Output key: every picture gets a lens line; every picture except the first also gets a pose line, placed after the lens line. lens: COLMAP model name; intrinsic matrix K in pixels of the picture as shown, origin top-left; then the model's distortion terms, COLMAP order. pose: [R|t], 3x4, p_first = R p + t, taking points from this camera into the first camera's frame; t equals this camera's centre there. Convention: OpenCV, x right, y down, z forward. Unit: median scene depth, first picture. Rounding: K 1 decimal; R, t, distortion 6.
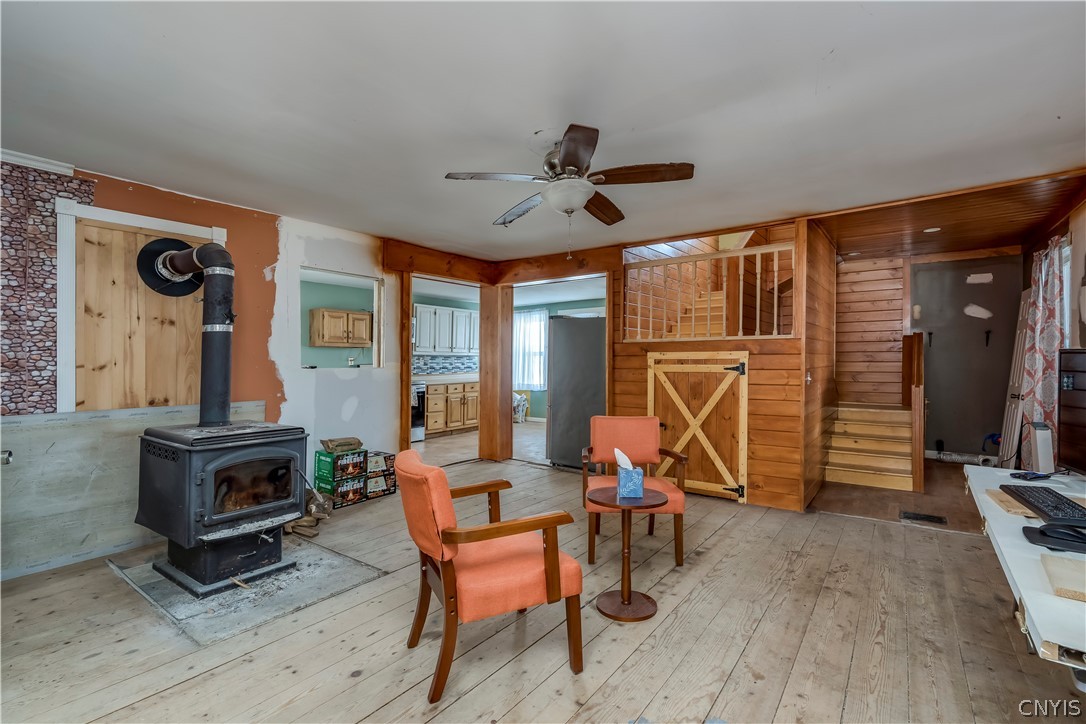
lens RADIAL K [[490.6, 0, 544.0], [0, 490.6, 359.6], [0, 0, 1]] dist [-0.005090, 0.000861]
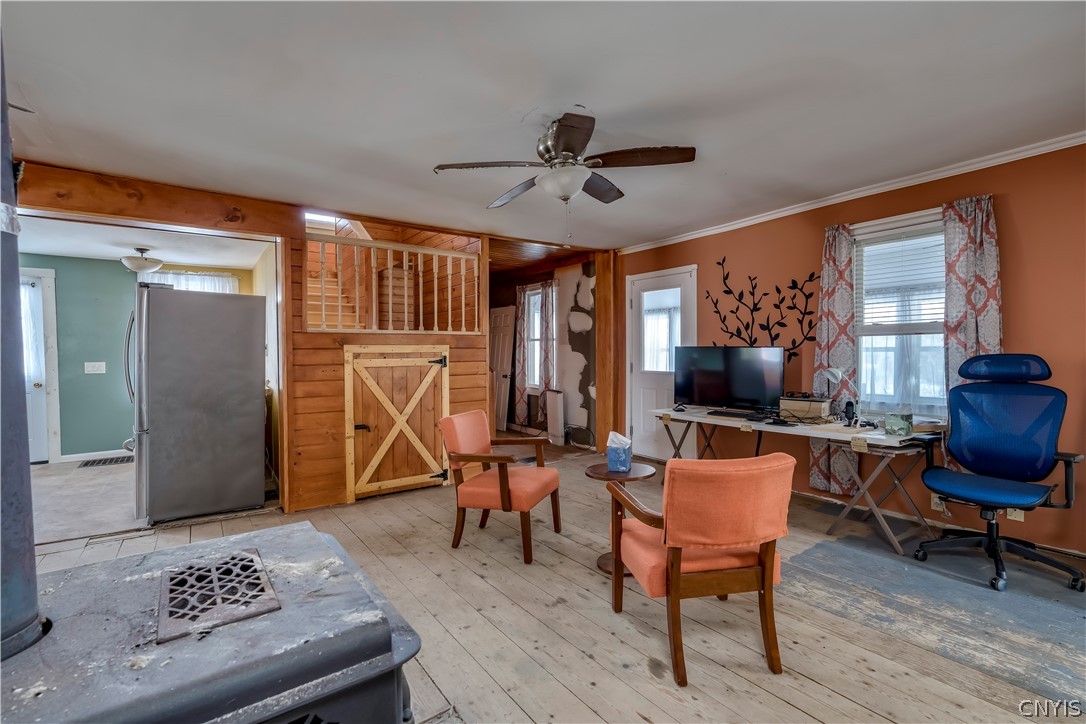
lens RADIAL K [[490.6, 0, 541.1], [0, 490.6, 362.5], [0, 0, 1]] dist [-0.005090, 0.000861]
pose [[0.308988, -0.020225, 0.950851, -0.553372], [0.004520, 0.999794, 0.019798, 0.000493], [-0.951055, -0.001820, 0.309016, 0.462640]]
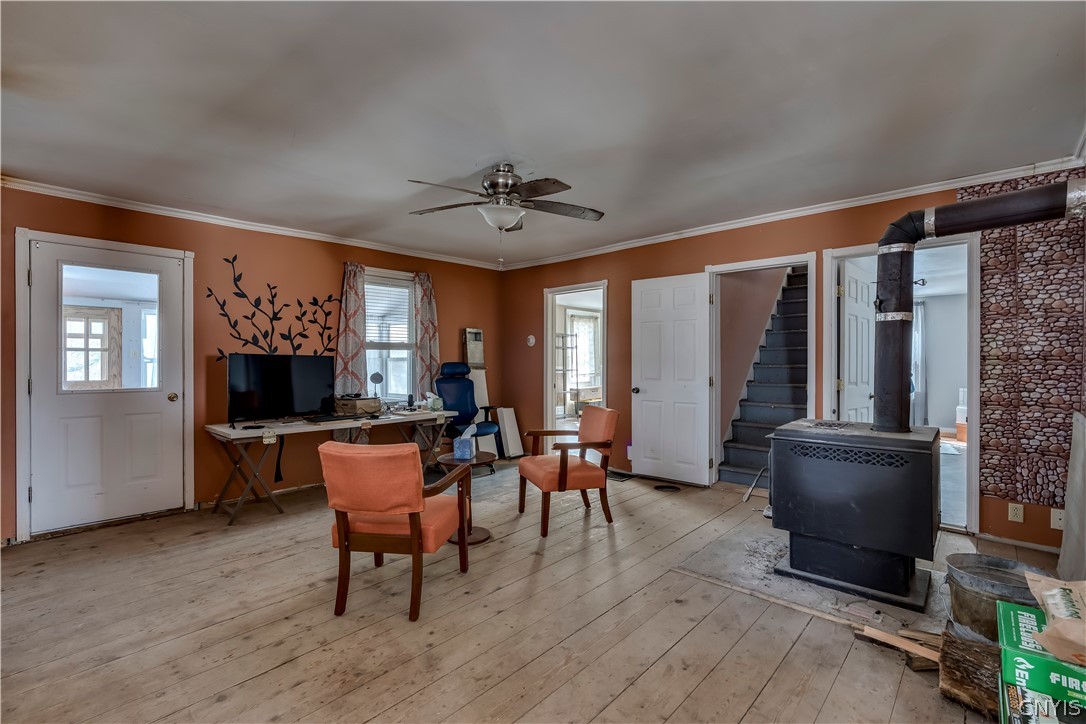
lens RADIAL K [[490.6, 0, 545.4], [0, 490.6, 363.2], [0, 0, 1]] dist [-0.005090, 0.000861]
pose [[-0.993740, 0.005522, 0.111582, -0.114882], [0.005510, 0.999985, -0.000415, 0.009565], [-0.111583, 0.000203, -0.993755, 1.314826]]
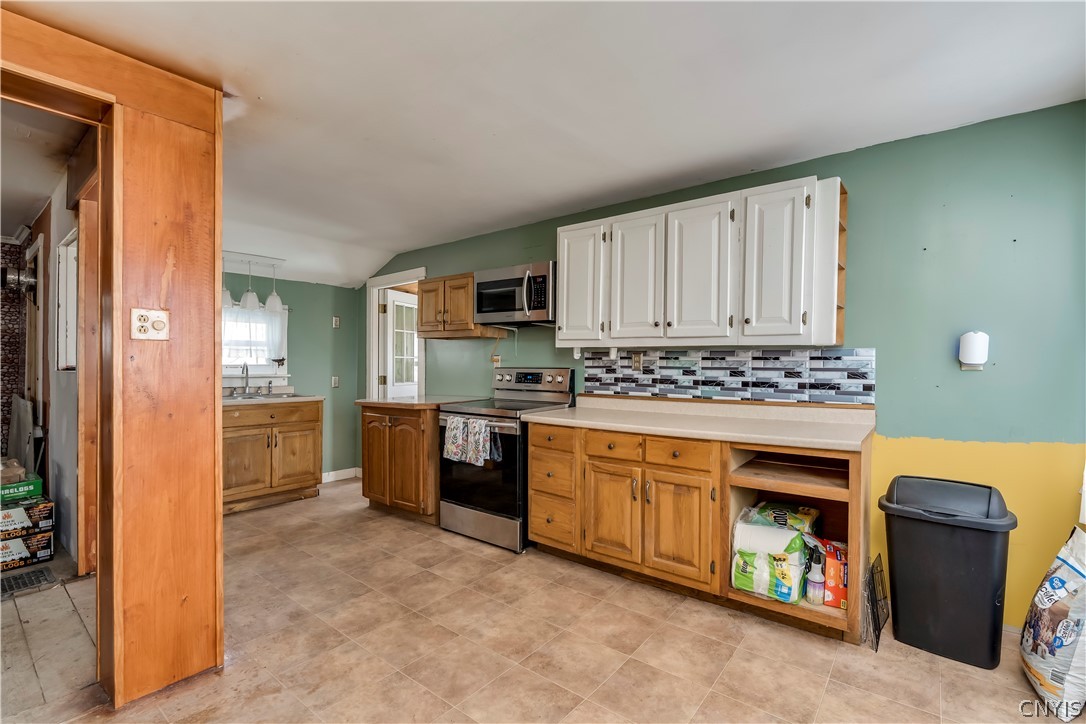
lens RADIAL K [[490.6, 0, 544.0], [0, 490.6, 373.2], [0, 0, 1]] dist [-0.005090, 0.000861]
pose [[-0.023701, -0.003737, -0.999712, 0.280452], [-0.015220, 0.999878, -0.003376, 0.025307], [0.999603, 0.015136, -0.023755, 1.792250]]
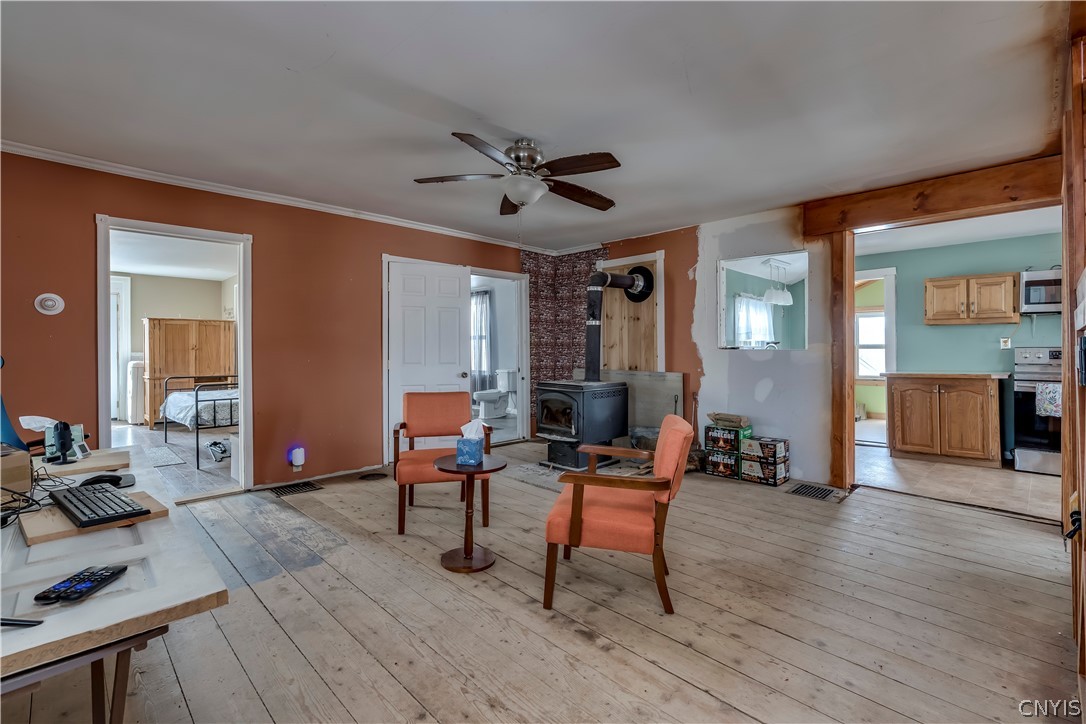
lens RADIAL K [[490.6, 0, 545.8], [0, 490.6, 350.6], [0, 0, 1]] dist [-0.005090, 0.000861]
pose [[-0.153607, 0.009360, -0.988088, 0.692453], [0.003697, 0.999954, 0.008898, 0.009769], [0.988125, -0.002286, -0.153635, 0.753535]]
